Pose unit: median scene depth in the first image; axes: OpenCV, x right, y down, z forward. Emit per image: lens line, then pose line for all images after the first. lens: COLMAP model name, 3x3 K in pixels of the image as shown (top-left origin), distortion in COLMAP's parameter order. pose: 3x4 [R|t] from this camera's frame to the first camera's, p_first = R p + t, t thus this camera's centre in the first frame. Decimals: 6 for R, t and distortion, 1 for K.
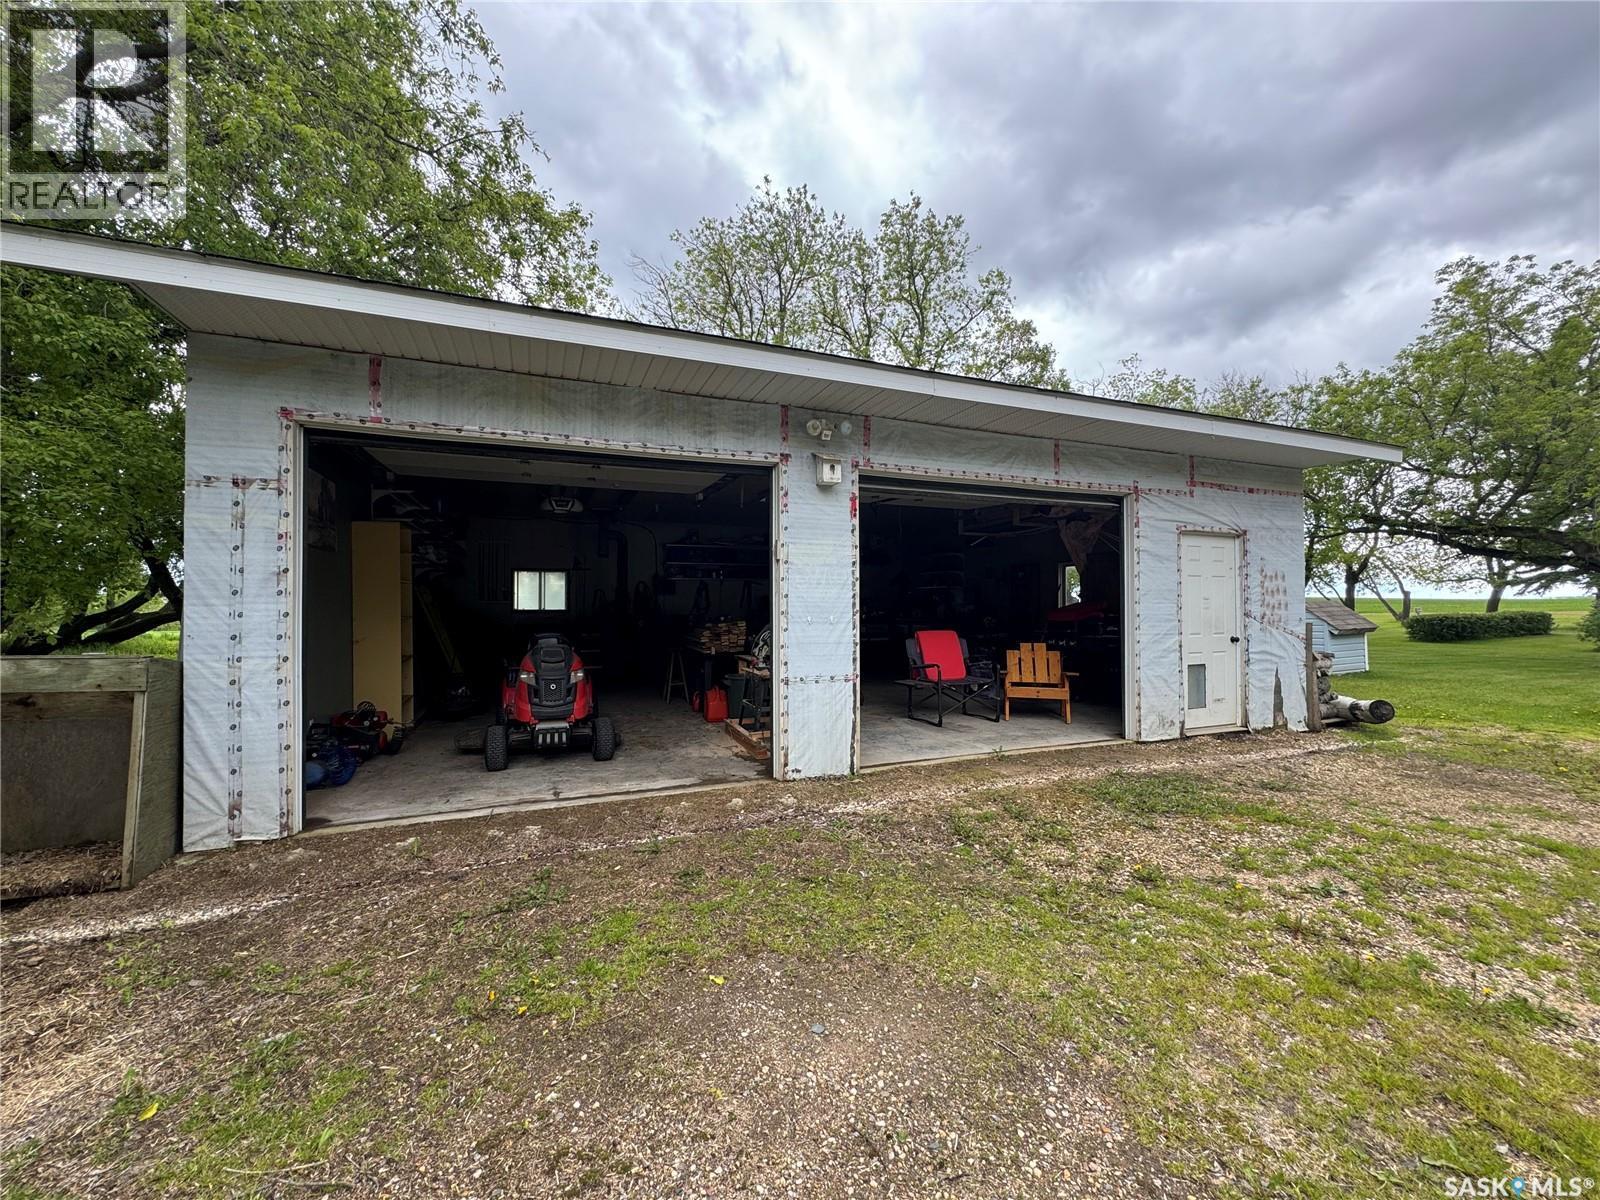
lens RADIAL K [[642.2, 0, 795.6], [0, 642.2, 597.0], [0, 0, 1]] dist [-0.001488, 0.001452]
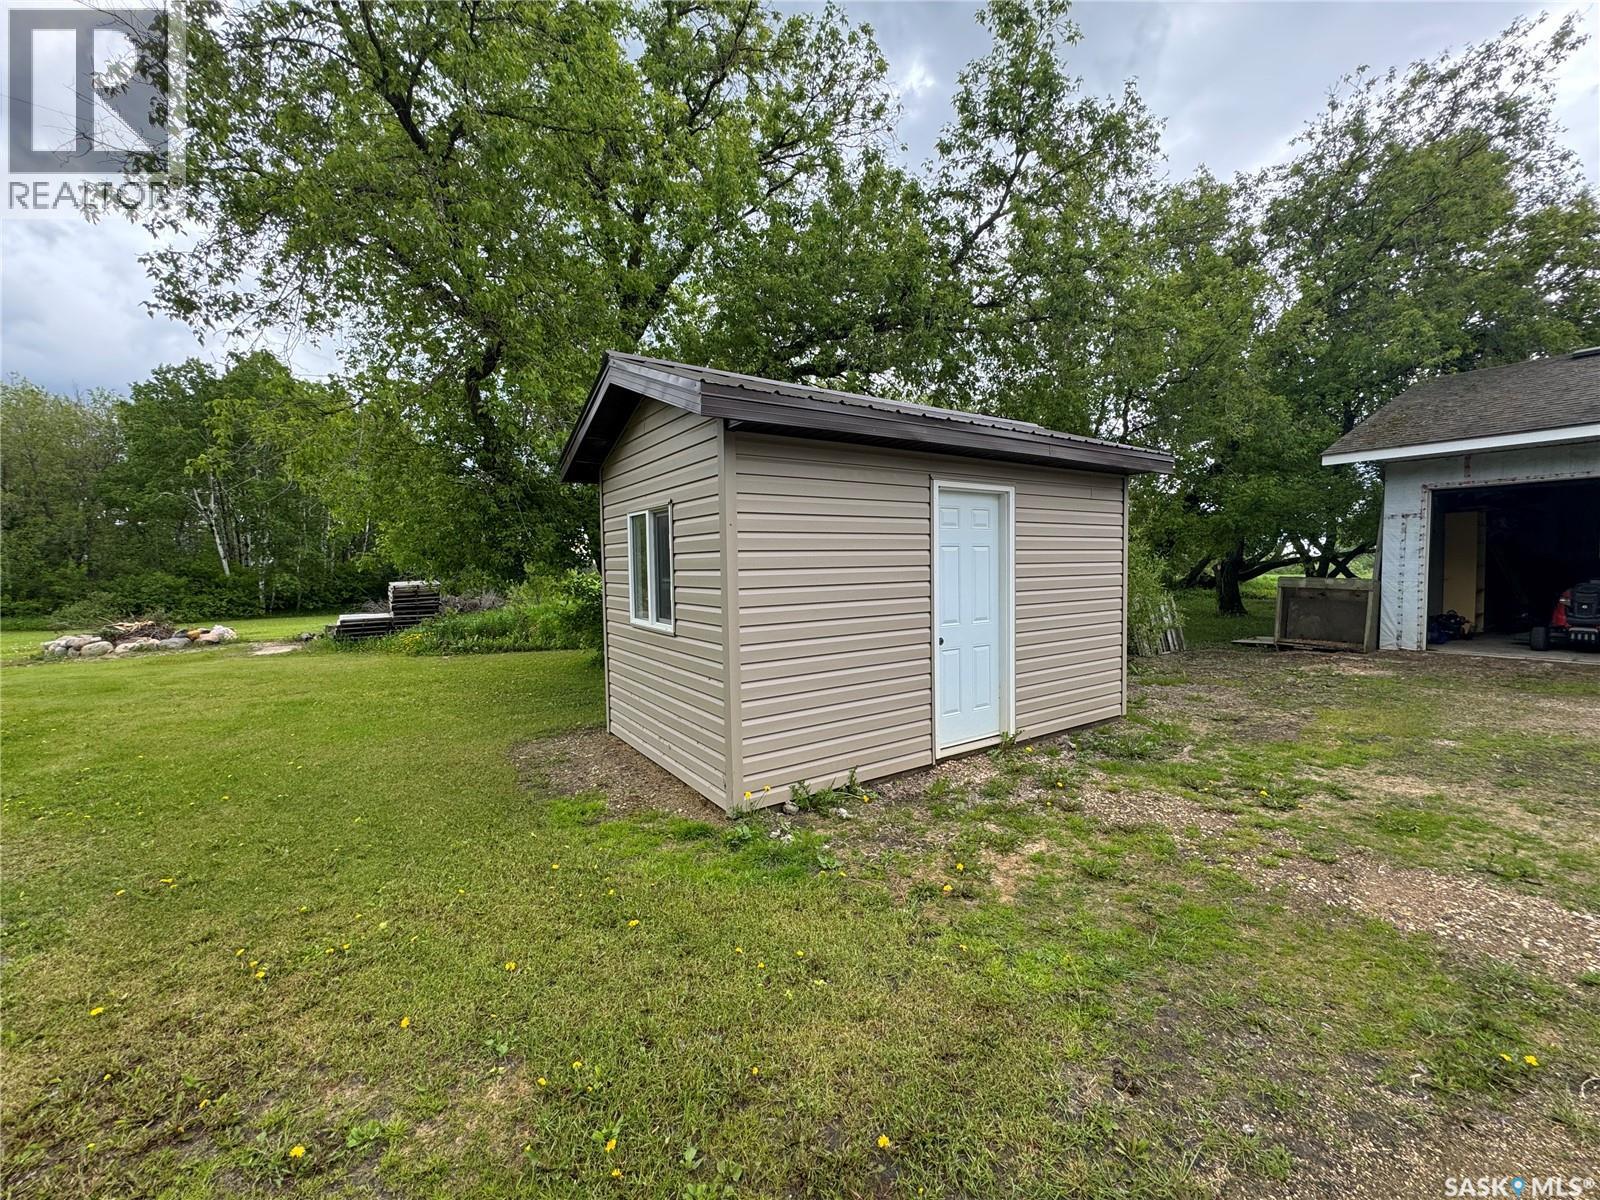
lens RADIAL K [[642.2, 0, 806.3], [0, 642.2, 599.5], [0, 0, 1]] dist [-0.001488, 0.001452]
pose [[0.214481, 0.056002, -0.975121, 0.648971], [0.028605, 0.997567, 0.063582, -0.038115], [0.976309, -0.041530, 0.212357, -1.065677]]
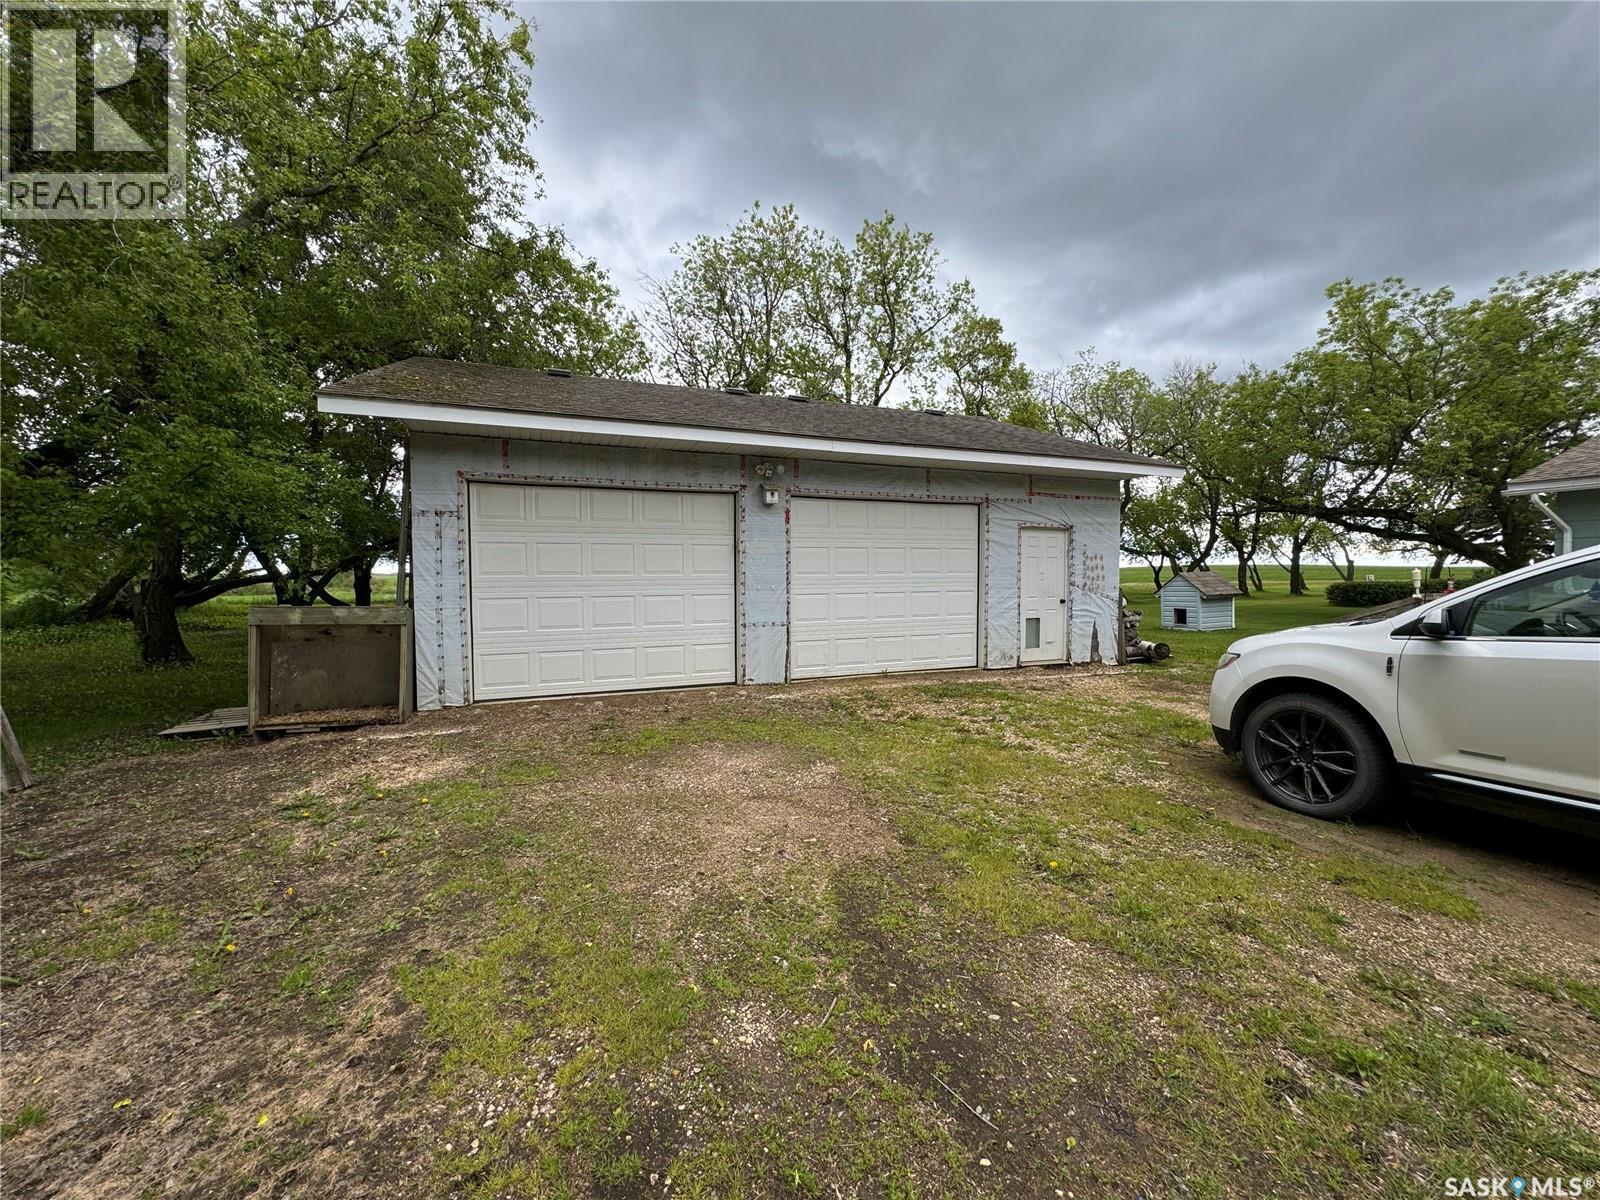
lens RADIAL K [[642.2, 0, 800.9], [0, 642.2, 602.1], [0, 0, 1]] dist [-0.001488, 0.001452]
pose [[0.999997, 0.000635, 0.002319, 0.088746], [-0.000775, 0.998159, 0.060644, -0.019403], [-0.002276, -0.060645, 0.998157, -0.449264]]
